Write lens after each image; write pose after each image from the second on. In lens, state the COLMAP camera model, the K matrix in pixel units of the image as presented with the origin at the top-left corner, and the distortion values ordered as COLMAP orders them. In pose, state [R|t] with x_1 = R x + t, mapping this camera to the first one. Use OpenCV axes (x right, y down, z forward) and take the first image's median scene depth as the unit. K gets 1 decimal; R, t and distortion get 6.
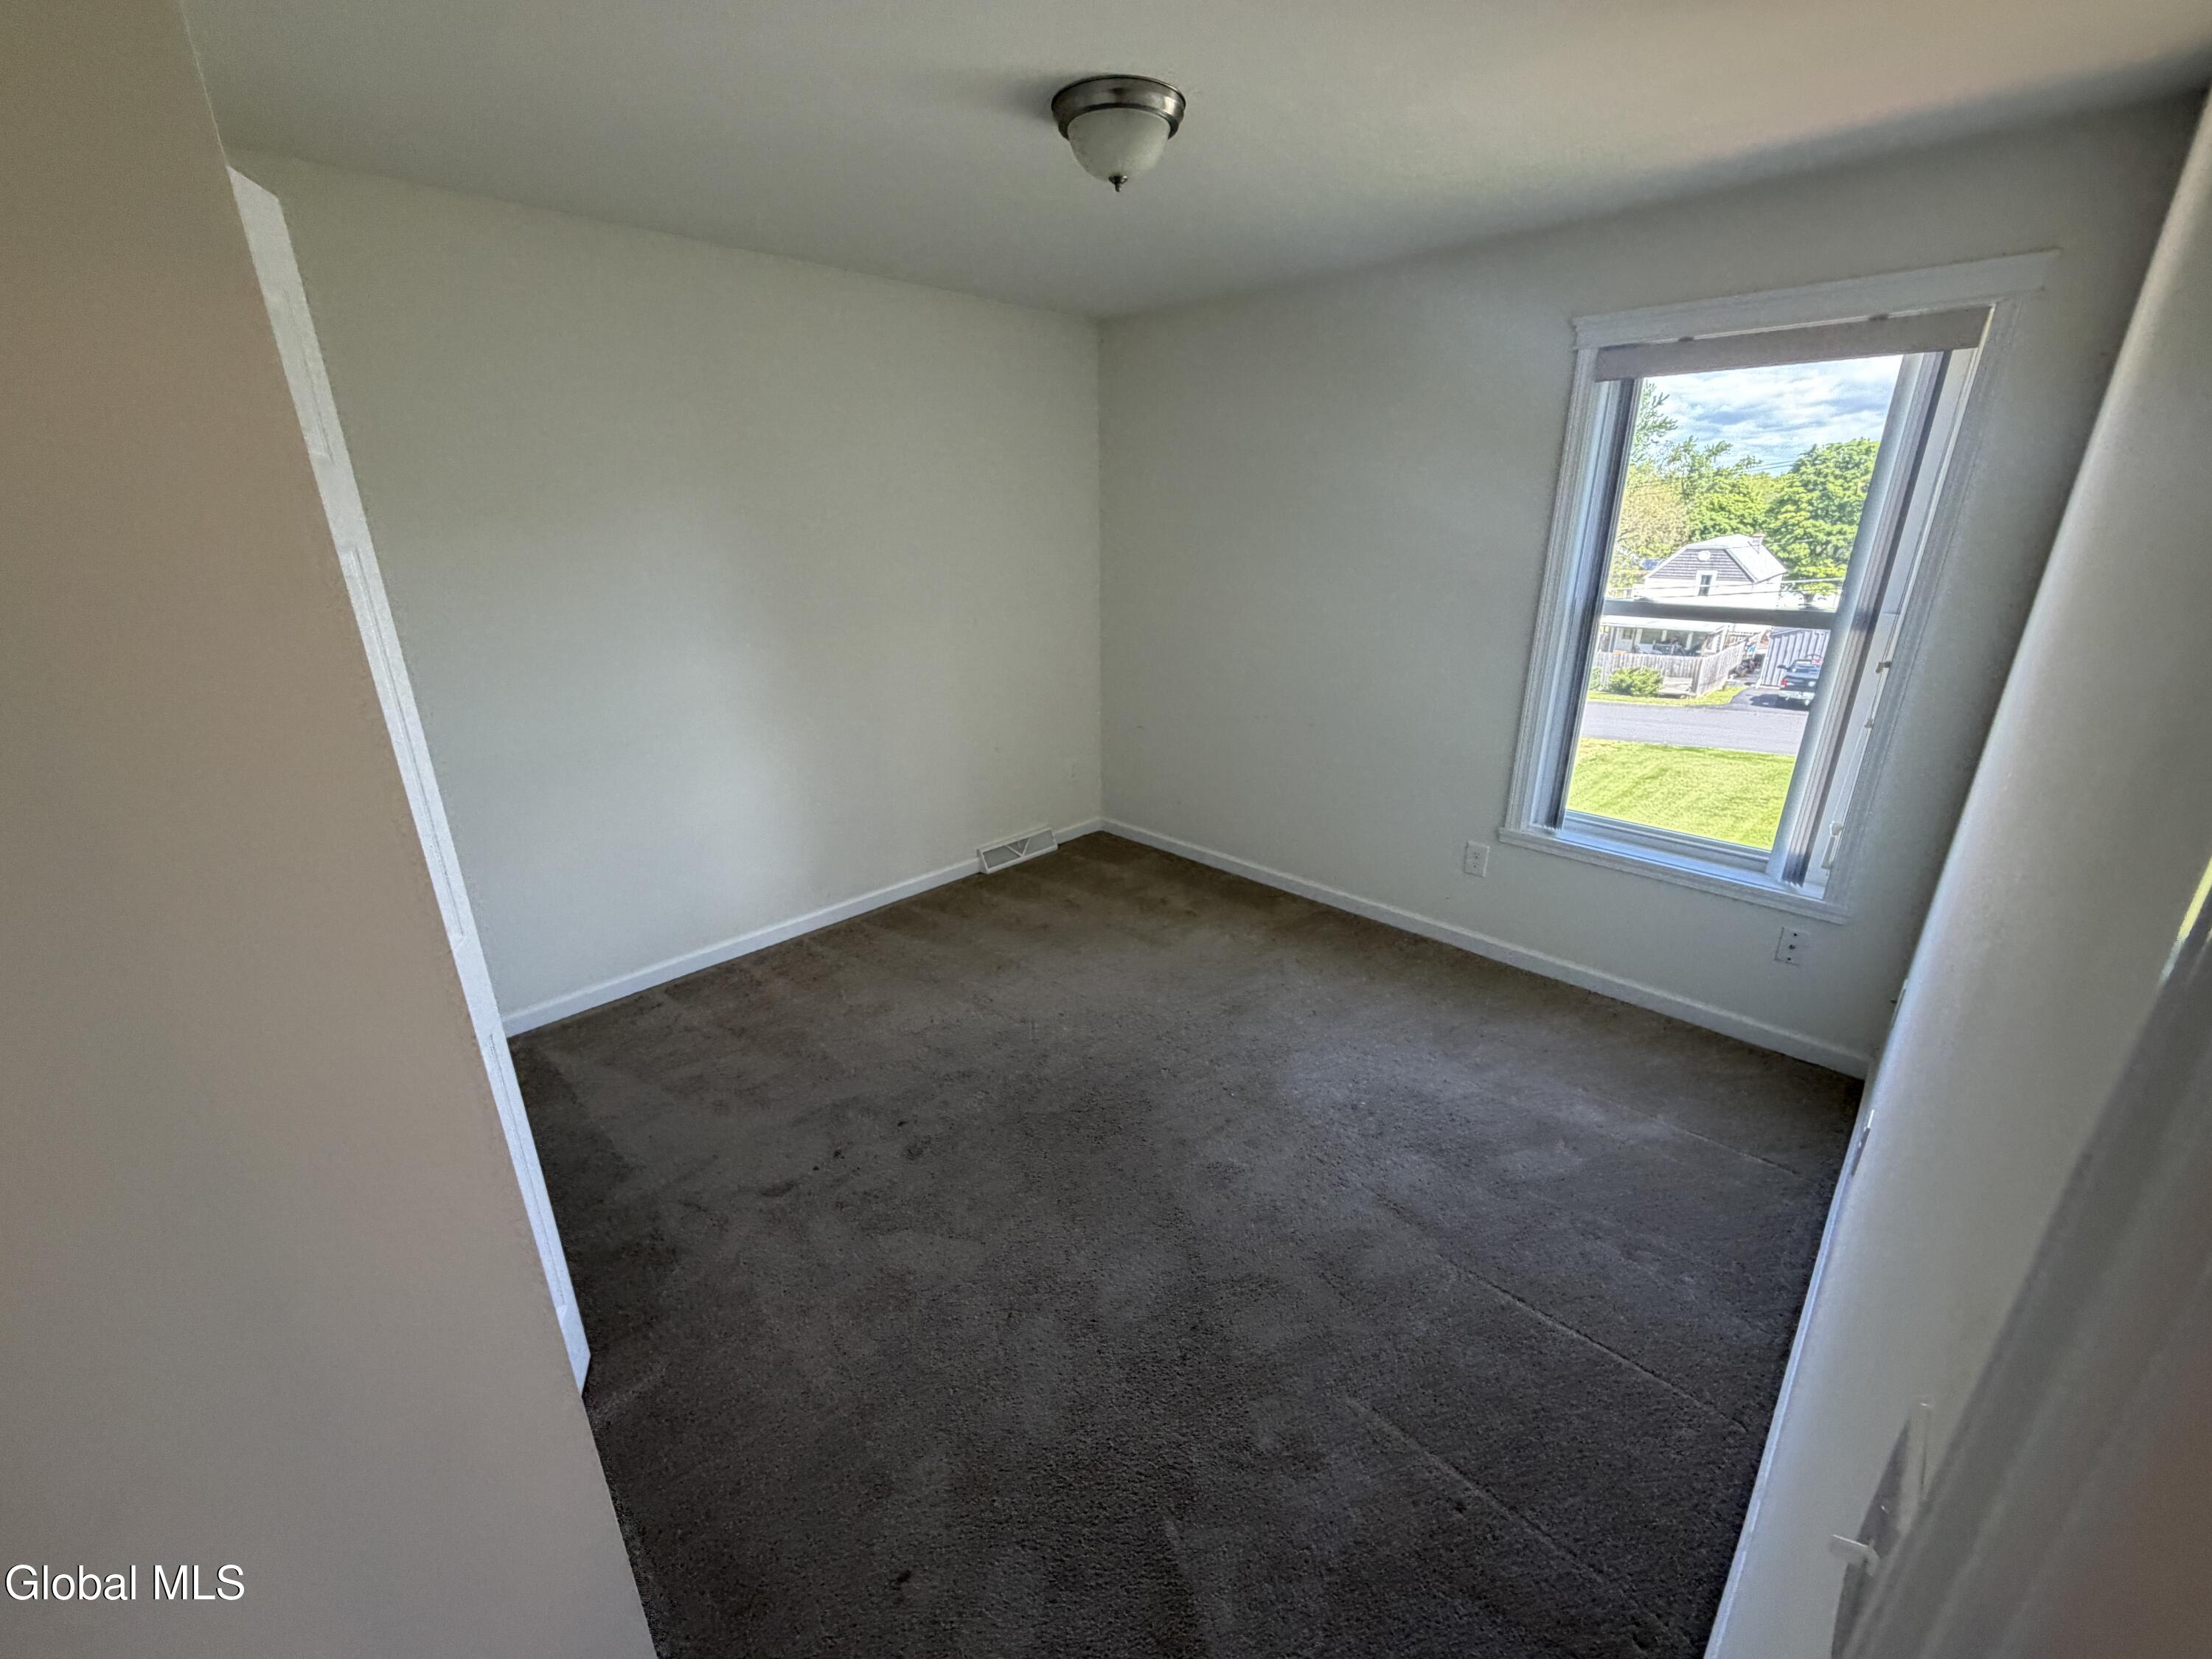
lens RADIAL K [[883.6, 0, 1101.8], [0, 883.6, 828.0], [0, 0, 1]] dist [0.001444, 0.000010]
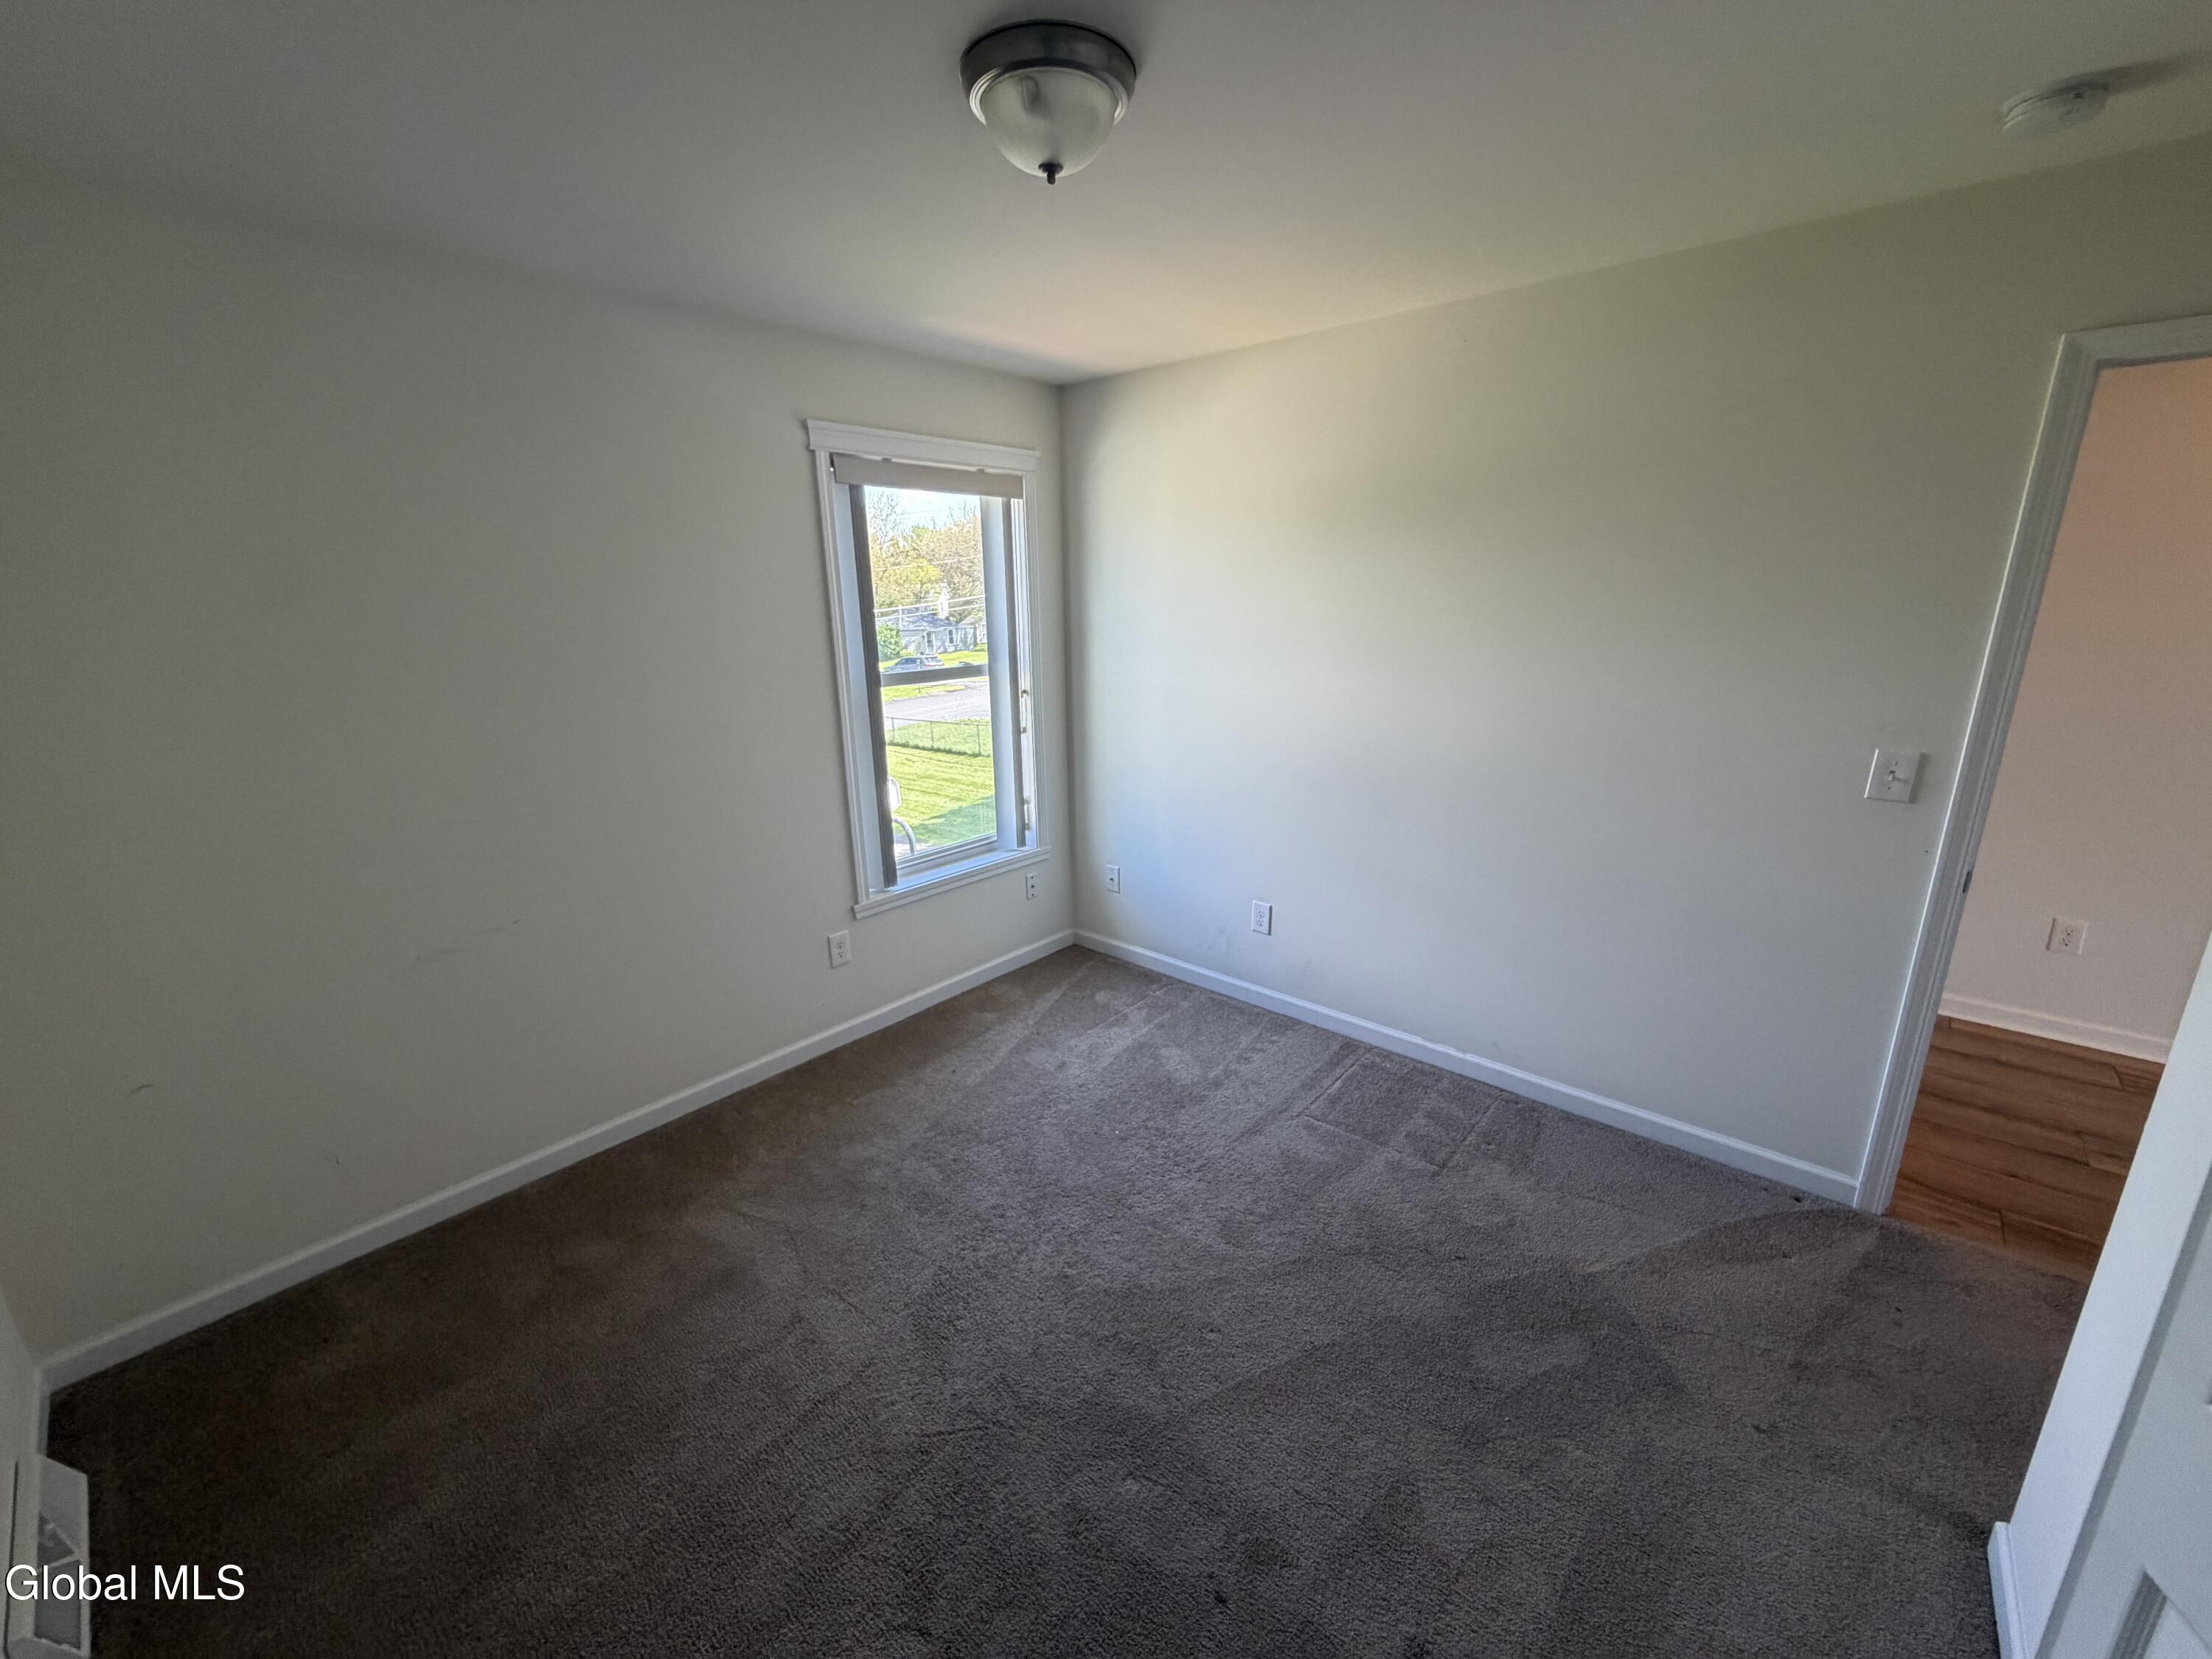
lens RADIAL K [[883.6, 0, 1101.8], [0, 883.6, 828.0], [0, 0, 1]] dist [0.001444, 0.000010]
pose [[-0.059842, -0.247900, 0.966936, -0.600869], [0.359141, 0.898457, 0.252570, -0.273144], [-0.931363, 0.362381, 0.035266, 0.791222]]
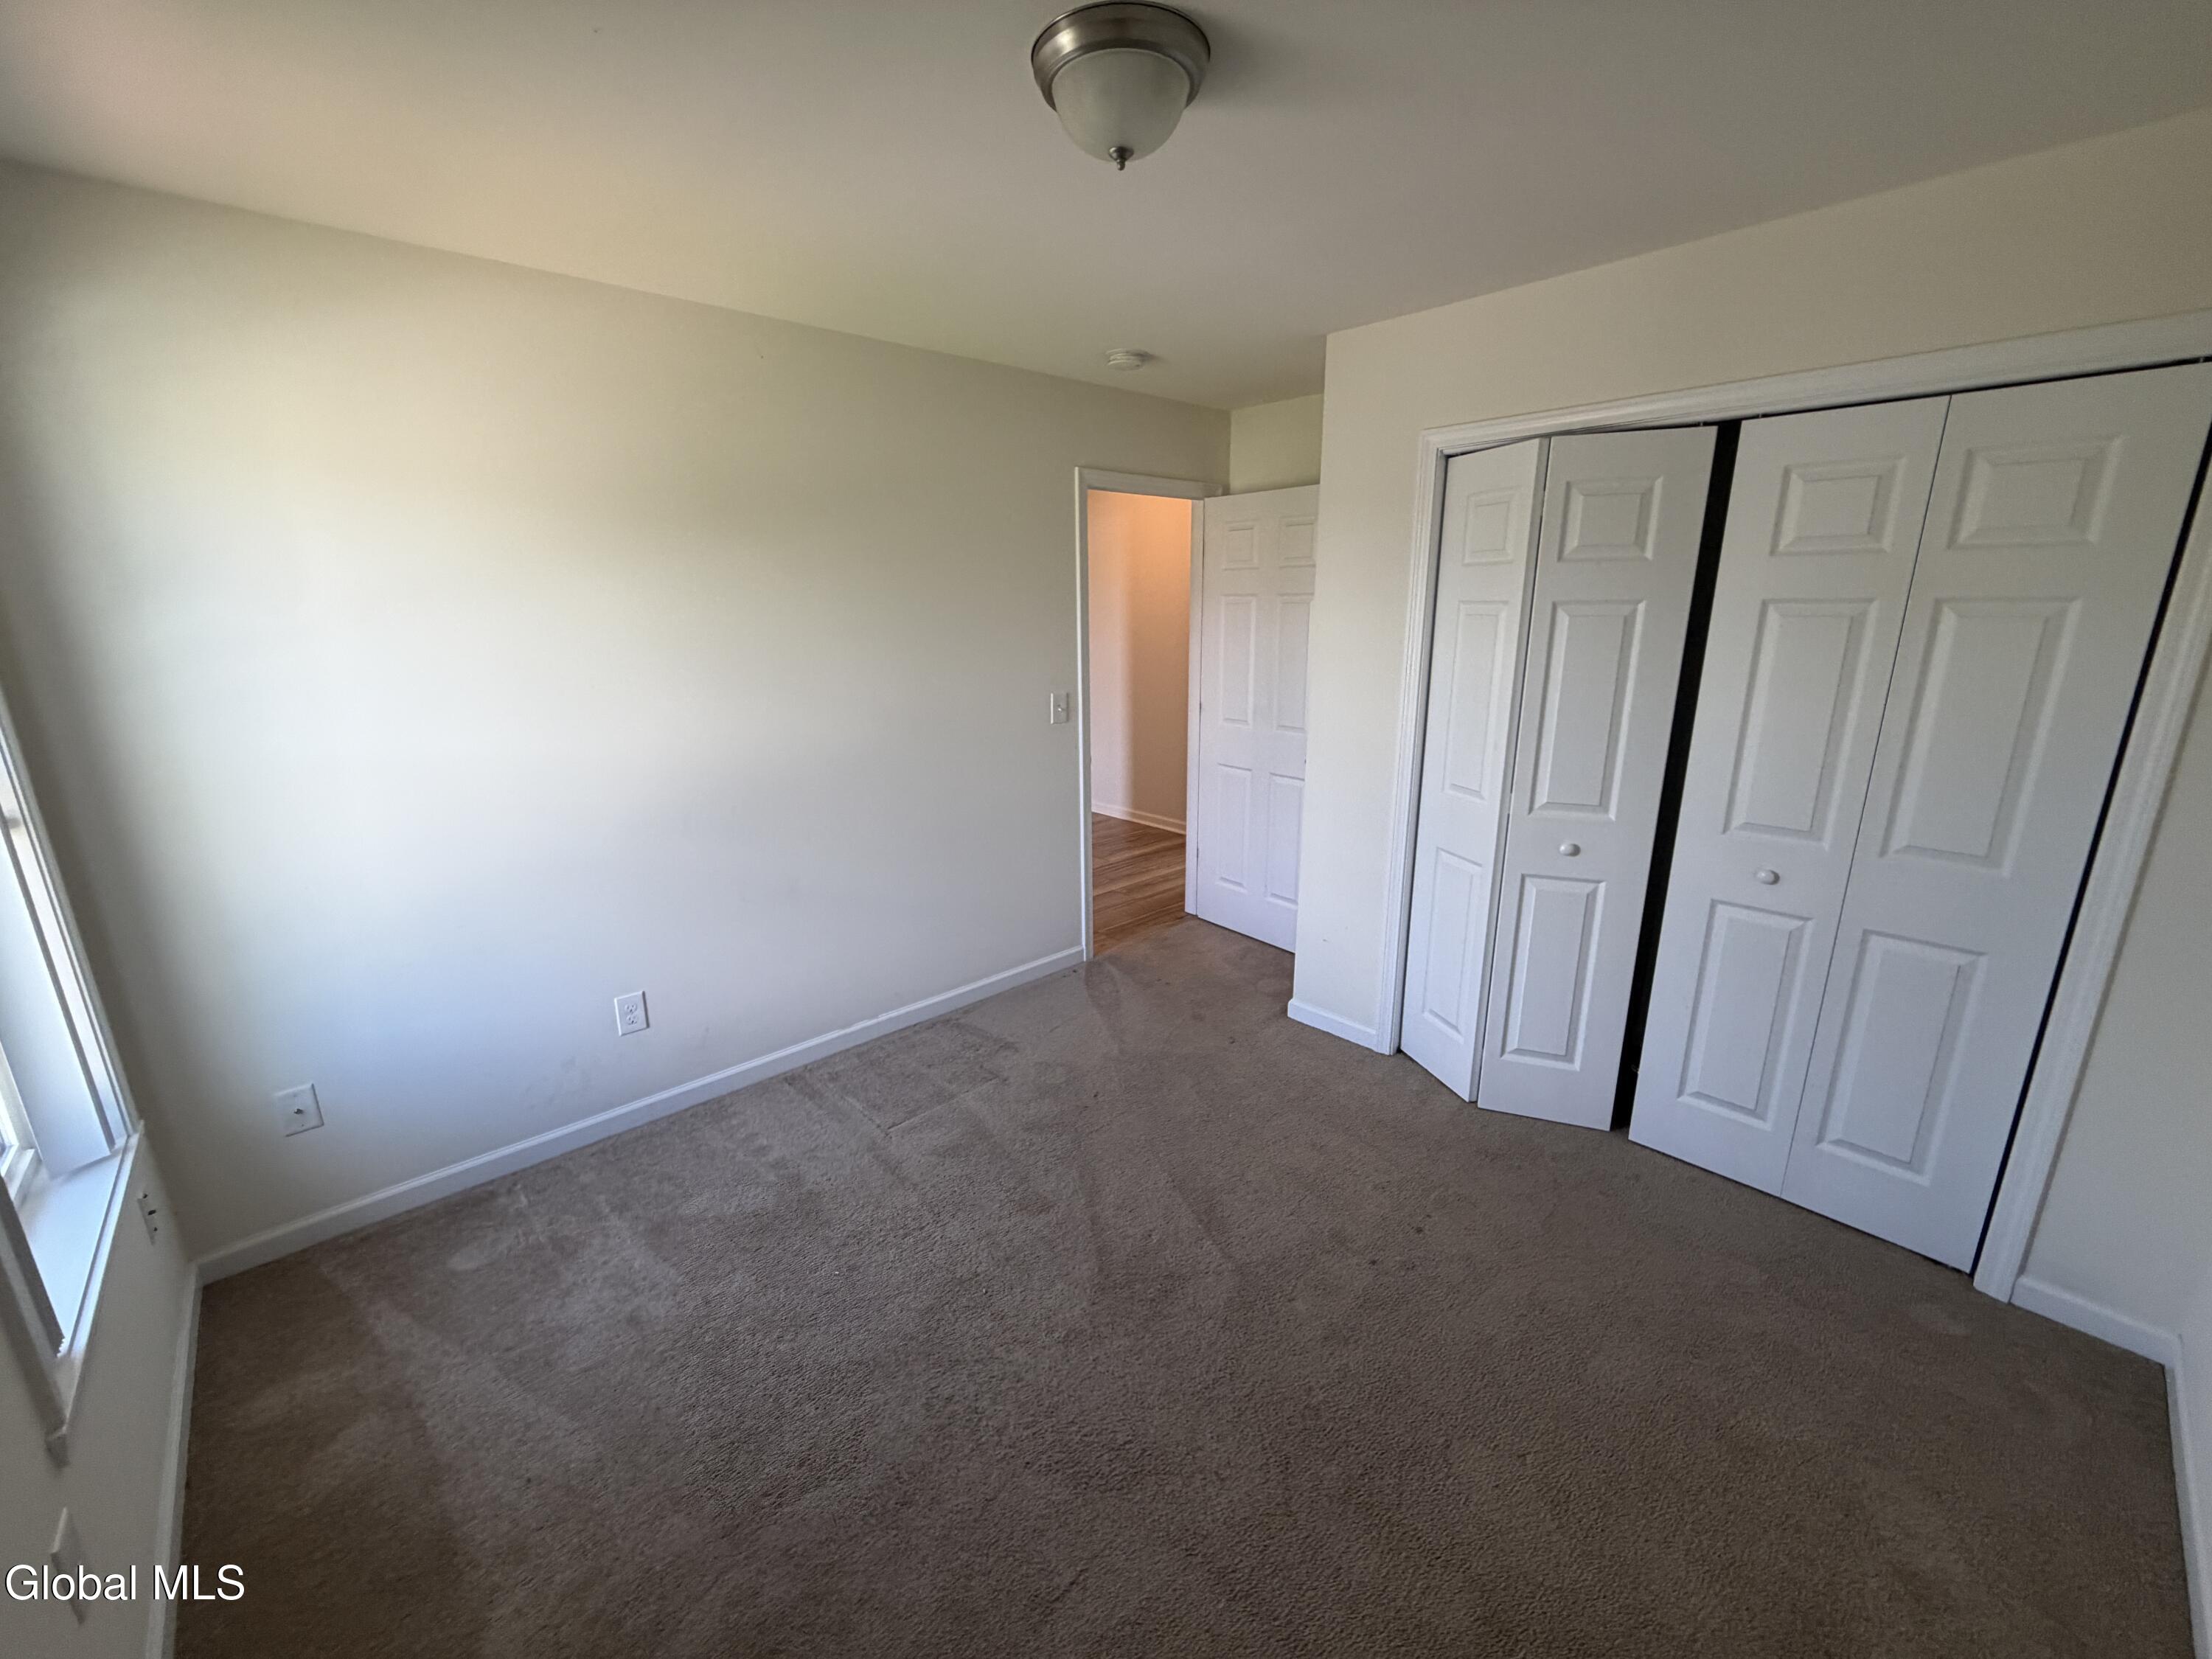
lens RADIAL K [[883.6, 0, 1101.8], [0, 883.6, 828.0], [0, 0, 1]] dist [0.001444, 0.000010]
pose [[-0.998460, 0.011070, 0.054354, 0.005072], [0.040218, 0.819328, 0.571913, -0.479947], [-0.038203, 0.573218, -0.818512, 1.356849]]
